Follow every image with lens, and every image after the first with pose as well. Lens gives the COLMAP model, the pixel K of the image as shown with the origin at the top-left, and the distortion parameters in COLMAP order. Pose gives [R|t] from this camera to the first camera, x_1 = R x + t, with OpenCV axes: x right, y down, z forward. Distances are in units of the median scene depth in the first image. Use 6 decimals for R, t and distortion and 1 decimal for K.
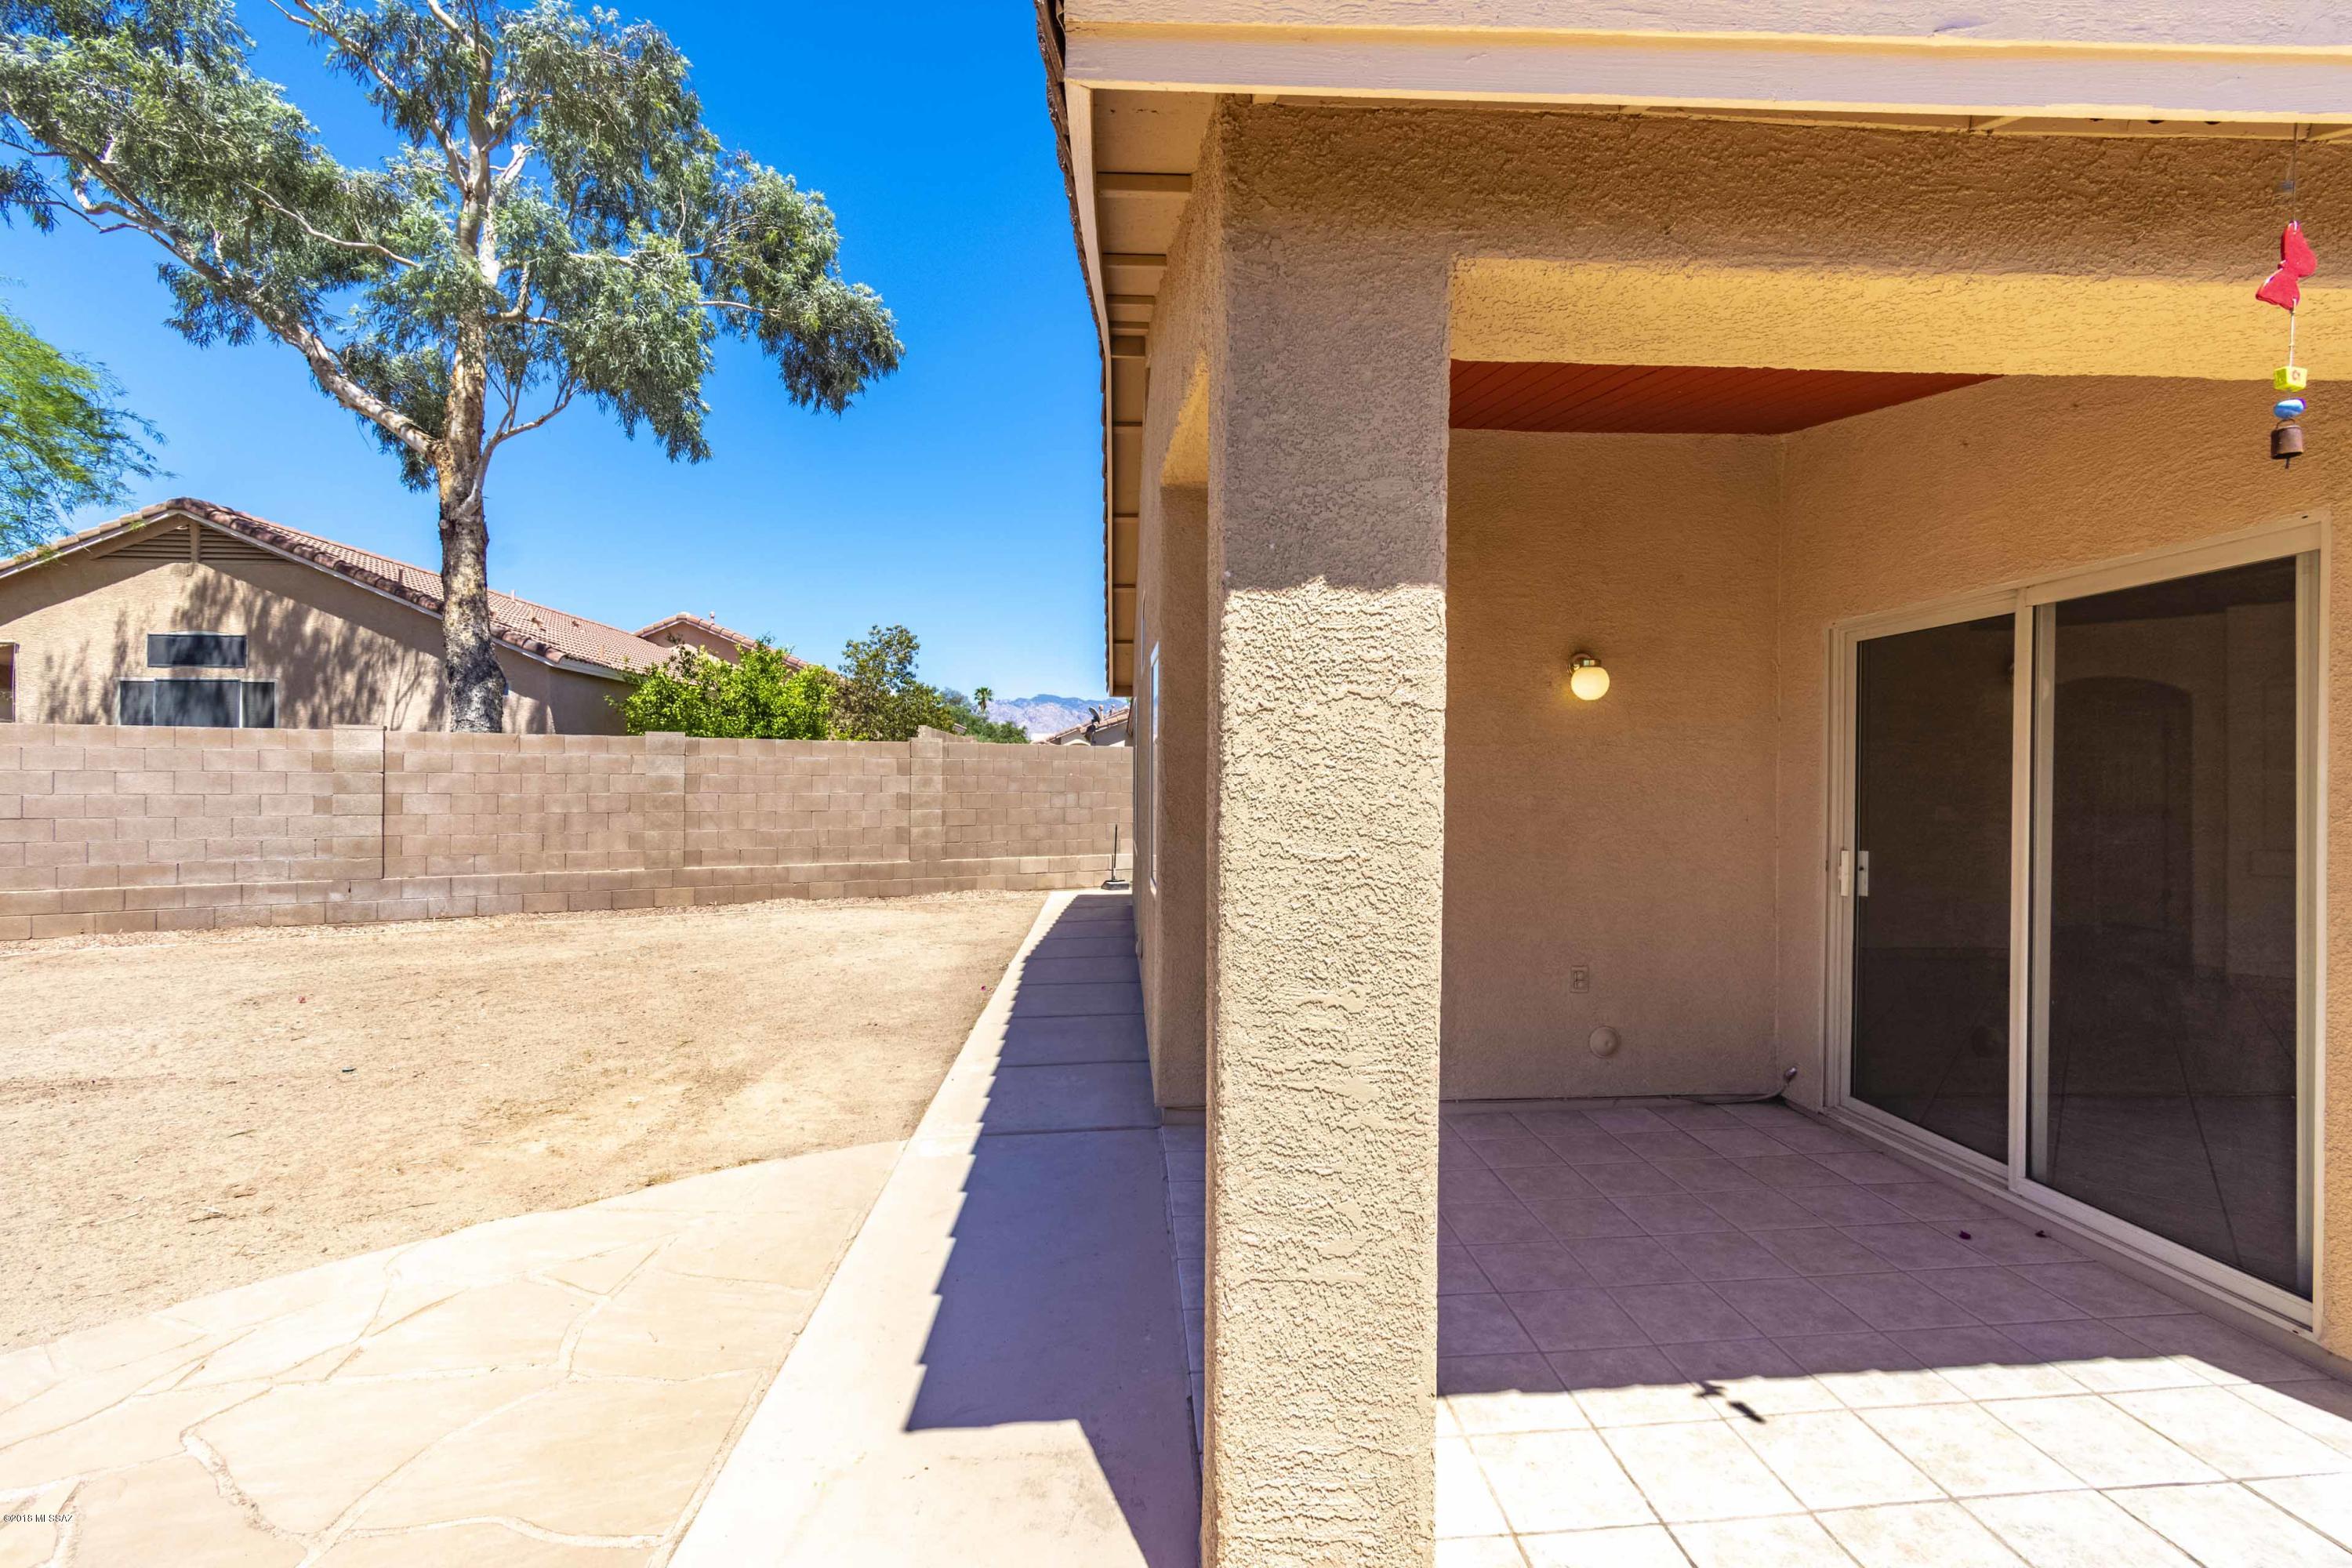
lens RADIAL K [[1036.8, 0, 1200.2], [0, 1036.8, 793.4], [0, 0, 1]] dist [0.012627, -0.004776]
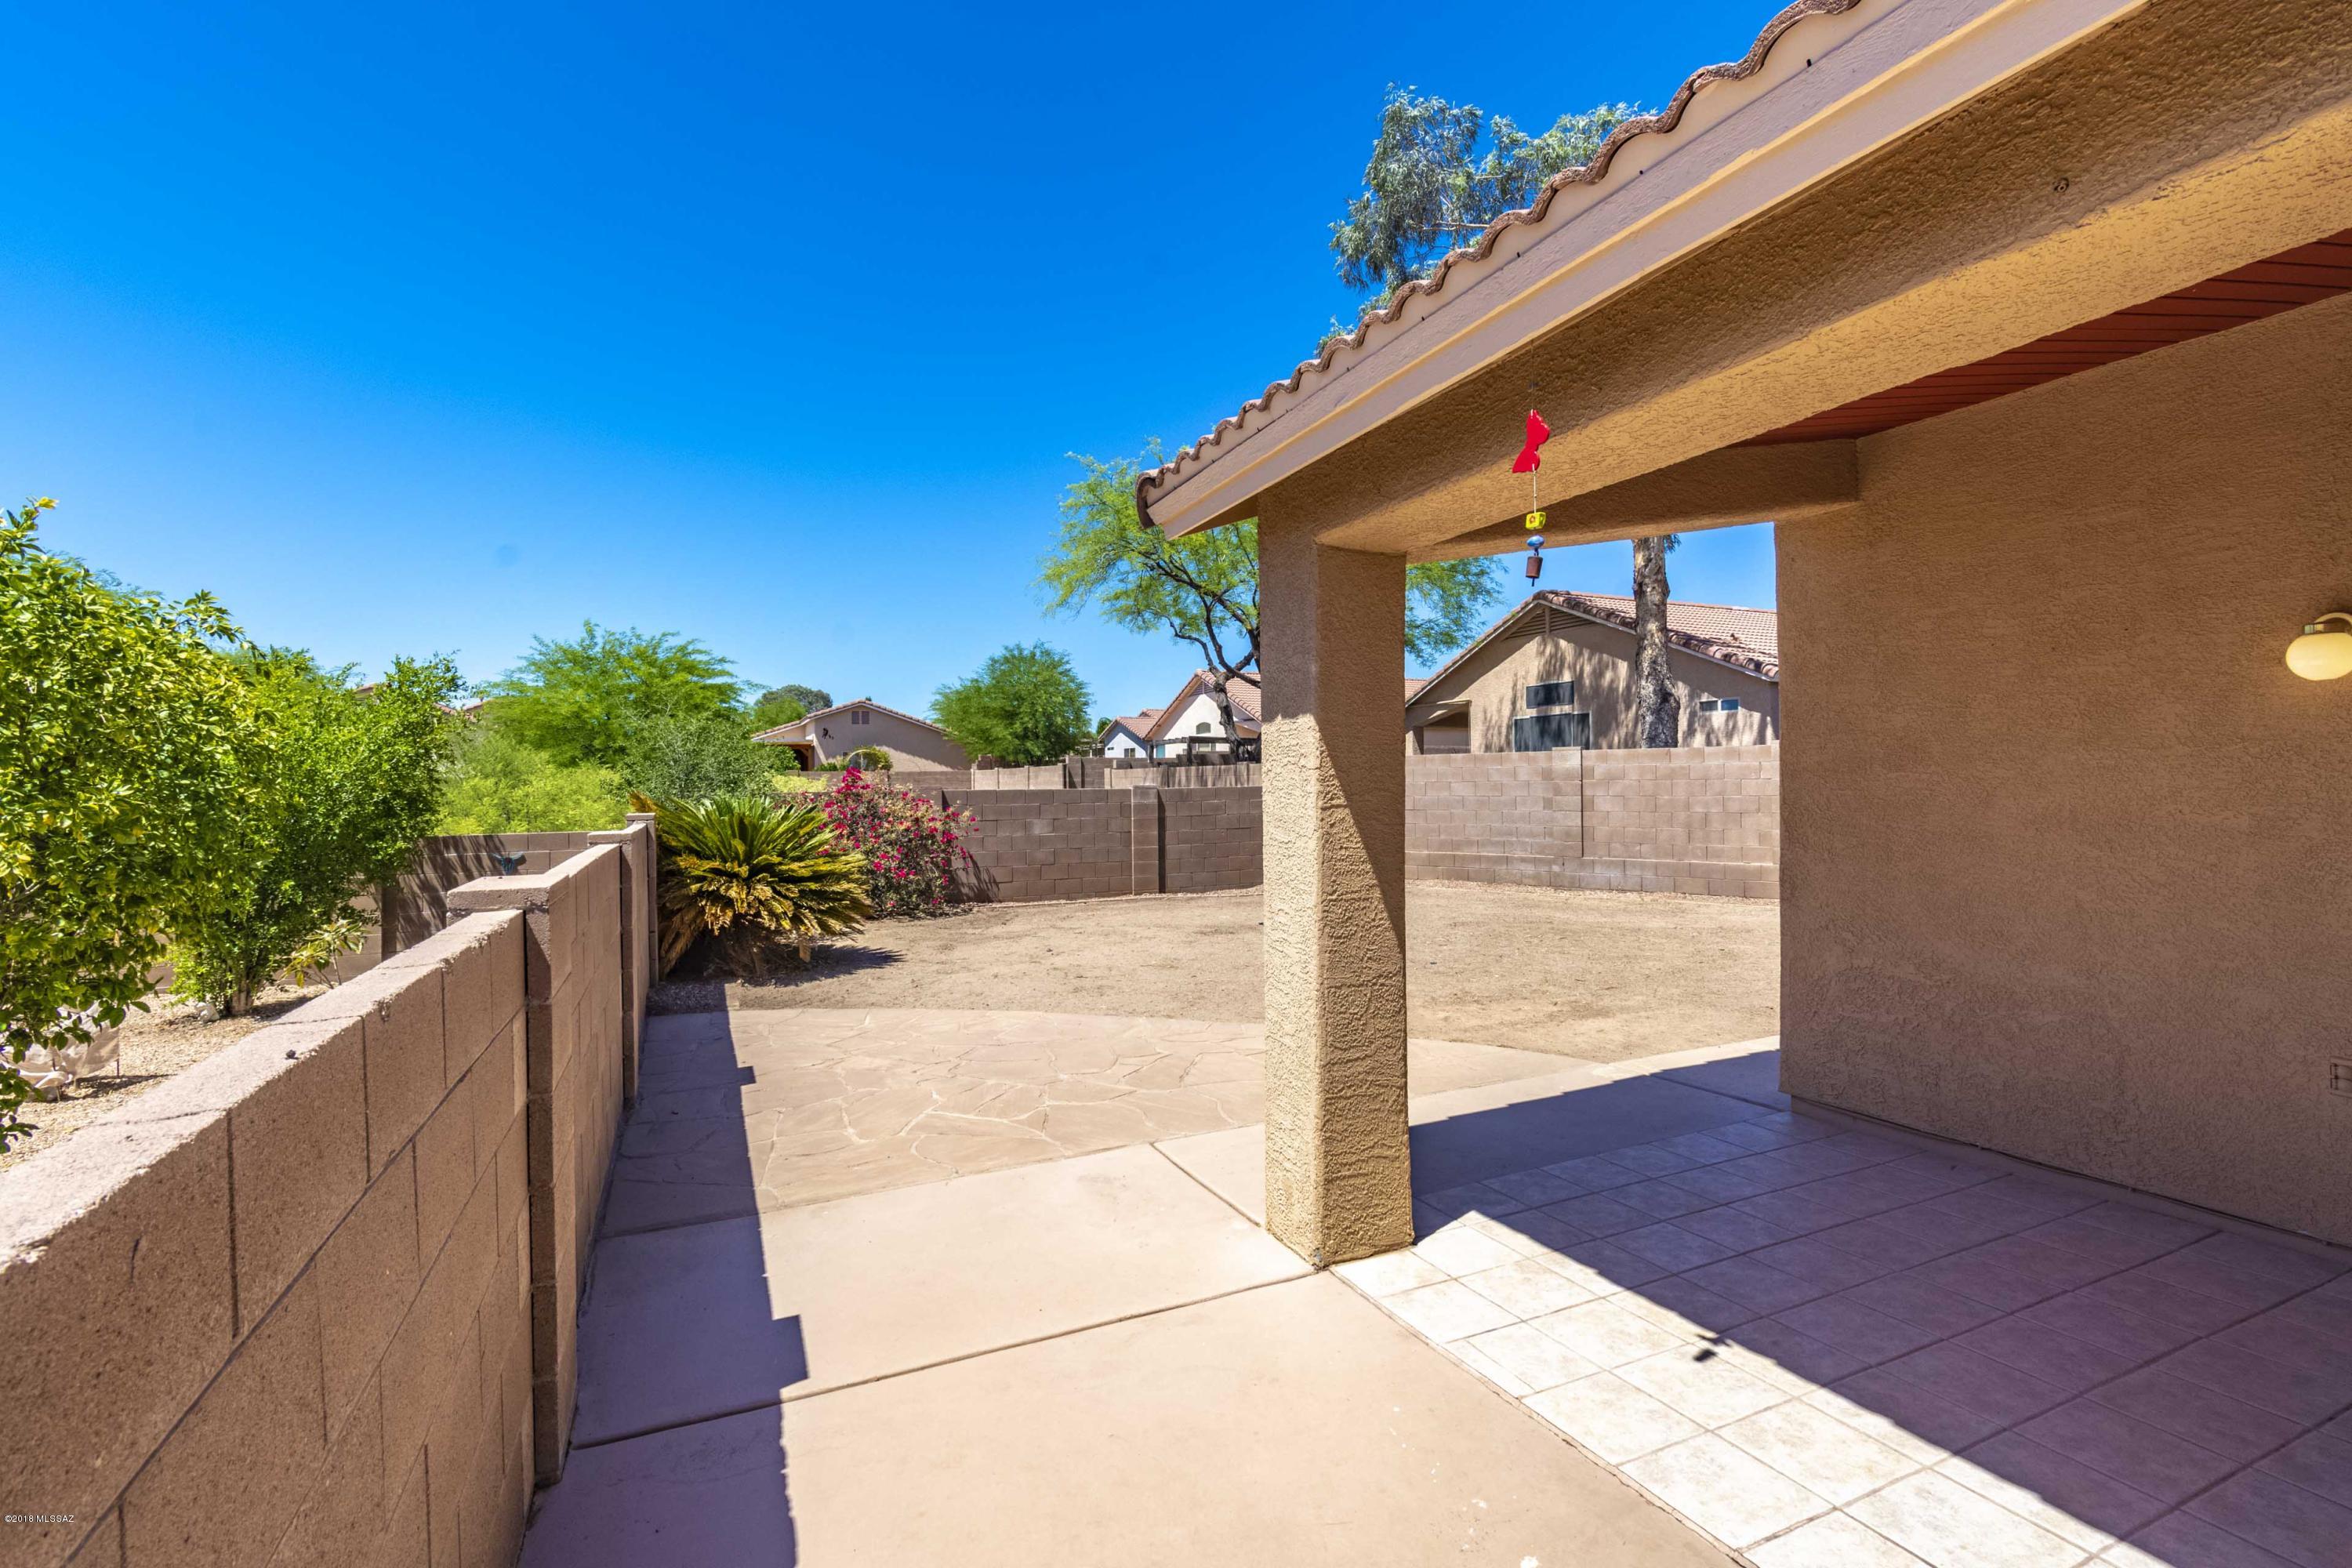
lens RADIAL K [[1036.8, 0, 1185.0], [0, 1036.8, 785.8], [0, 0, 1]] dist [0.012627, -0.004776]
pose [[0.360559, -0.005120, -0.932722, 0.318482], [0.000247, 0.999985, -0.005394, -0.006036], [0.932736, 0.001715, 0.360555, 0.011699]]
